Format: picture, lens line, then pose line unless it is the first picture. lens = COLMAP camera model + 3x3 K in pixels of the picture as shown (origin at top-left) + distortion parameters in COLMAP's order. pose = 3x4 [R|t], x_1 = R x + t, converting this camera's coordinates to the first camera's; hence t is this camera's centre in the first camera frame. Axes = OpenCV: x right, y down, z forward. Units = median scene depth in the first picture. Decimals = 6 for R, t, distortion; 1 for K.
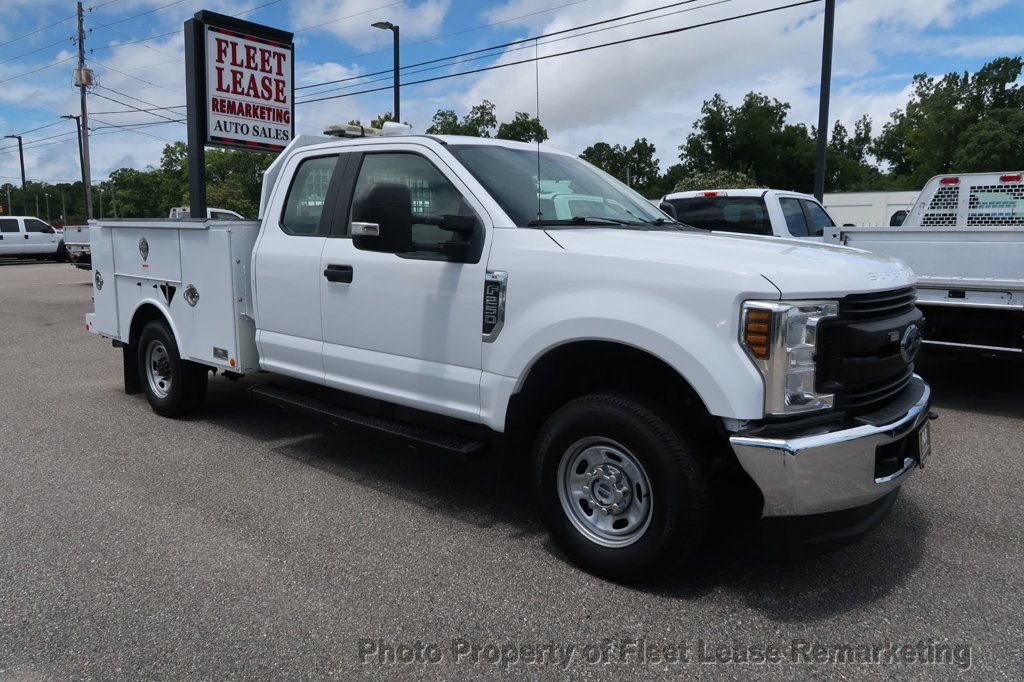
lens RADIAL K [[709.3, 0, 505.8], [0, 709.3, 335.2], [0, 0, 1]] dist [-0.033566, 0.019199]
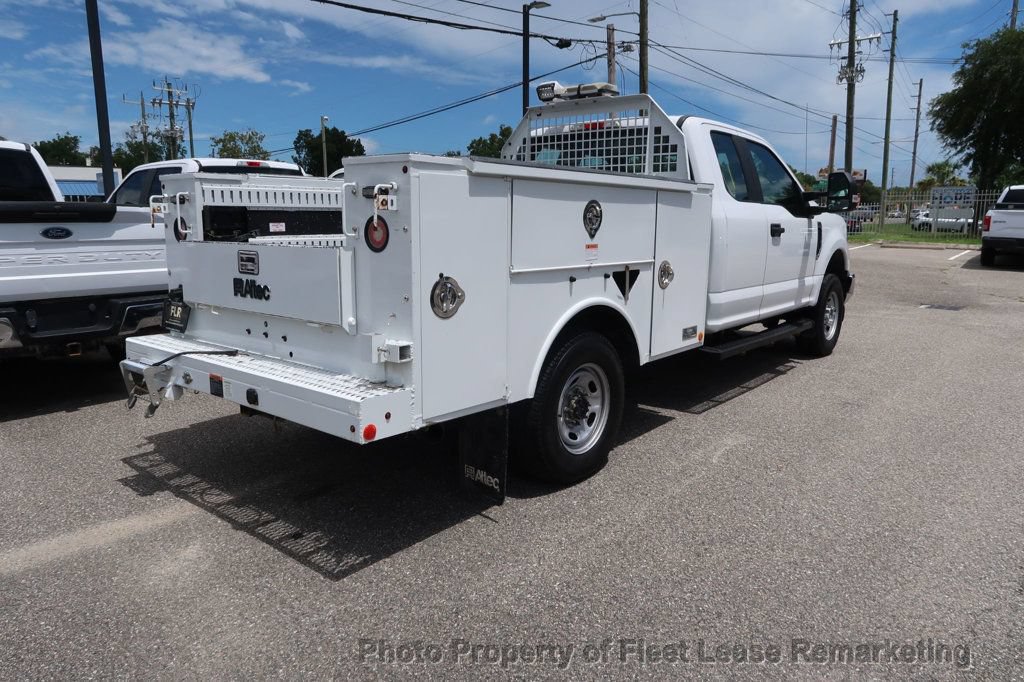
lens RADIAL K [[709.3, 0, 509.9], [0, 709.3, 344.4], [0, 0, 1]] dist [-0.033566, 0.019199]
pose [[-0.003645, -0.185401, 0.982656, -0.348072], [0.142715, 0.972508, 0.184015, -0.042564], [-0.989757, 0.140911, 0.022914, 0.326136]]
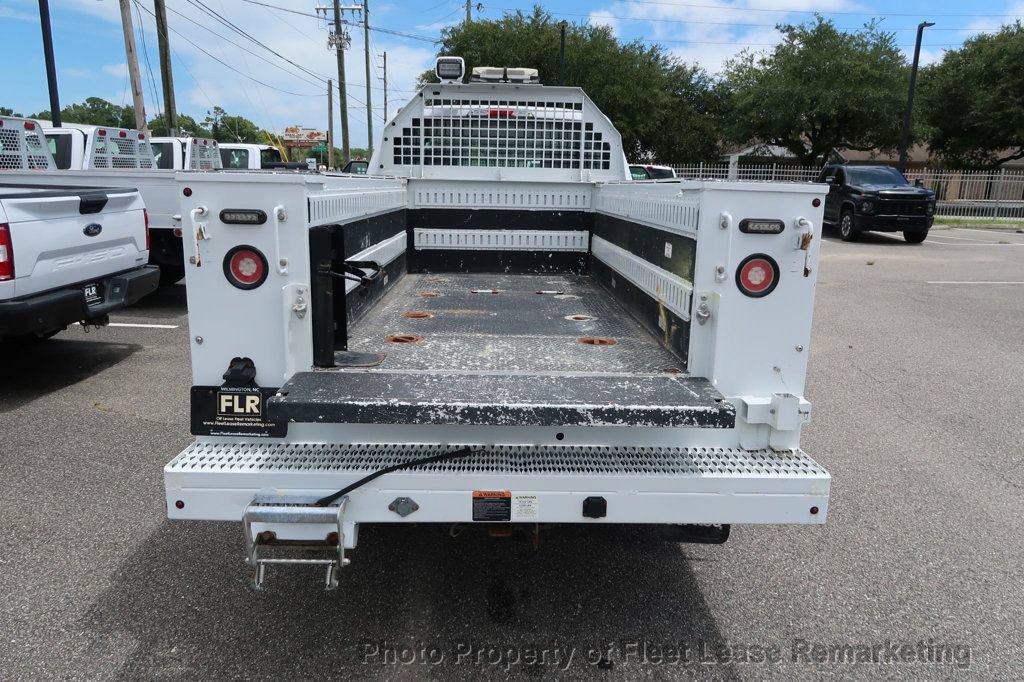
lens RADIAL K [[709.3, 0, 511.1], [0, 709.3, 340.2], [0, 0, 1]] dist [-0.033566, 0.019199]
pose [[-0.660414, -0.186745, 0.727310, -0.261426], [0.084031, 0.944119, 0.318715, -0.074249], [-0.746185, 0.271600, -0.607817, 0.464443]]
